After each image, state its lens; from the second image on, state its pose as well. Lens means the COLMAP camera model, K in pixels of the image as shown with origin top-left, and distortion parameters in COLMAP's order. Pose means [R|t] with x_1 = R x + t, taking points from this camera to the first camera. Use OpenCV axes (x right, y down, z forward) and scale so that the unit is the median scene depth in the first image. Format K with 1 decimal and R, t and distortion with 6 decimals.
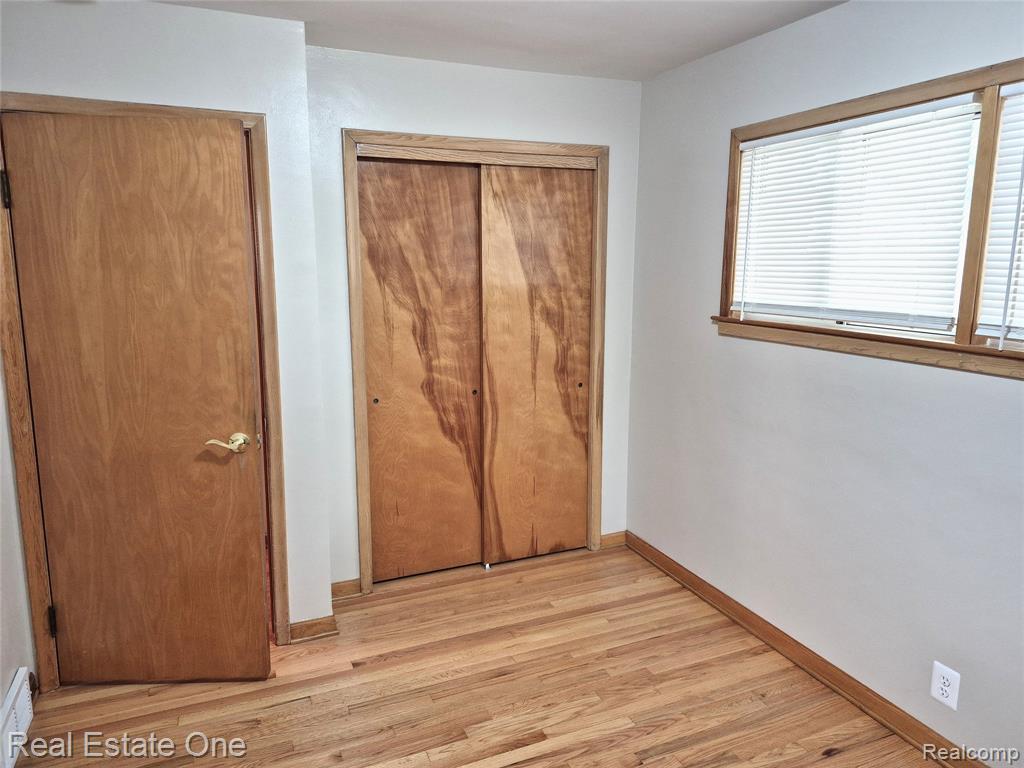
lens RADIAL K [[709.4, 0, 515.4], [0, 709.4, 381.0], [0, 0, 1]] dist [0.023305, -0.011123]
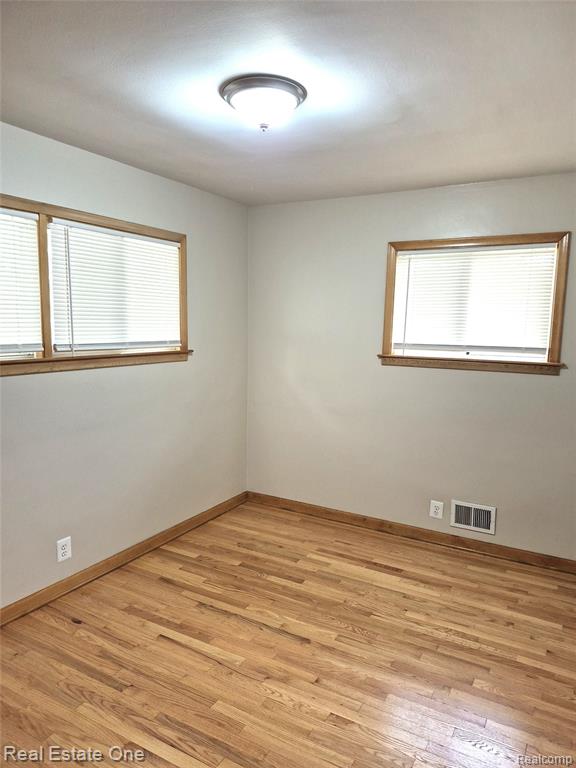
lens RADIAL K [[532.0, 0, 290.7], [0, 532.0, 391.4], [0, 0, 1]] dist [0.023305, -0.011123]
pose [[-0.603049, -0.121582, 0.788384, -0.711997], [0.117369, 0.964037, 0.238449, -0.195449], [-0.789022, 0.236329, -0.567092, 1.175151]]
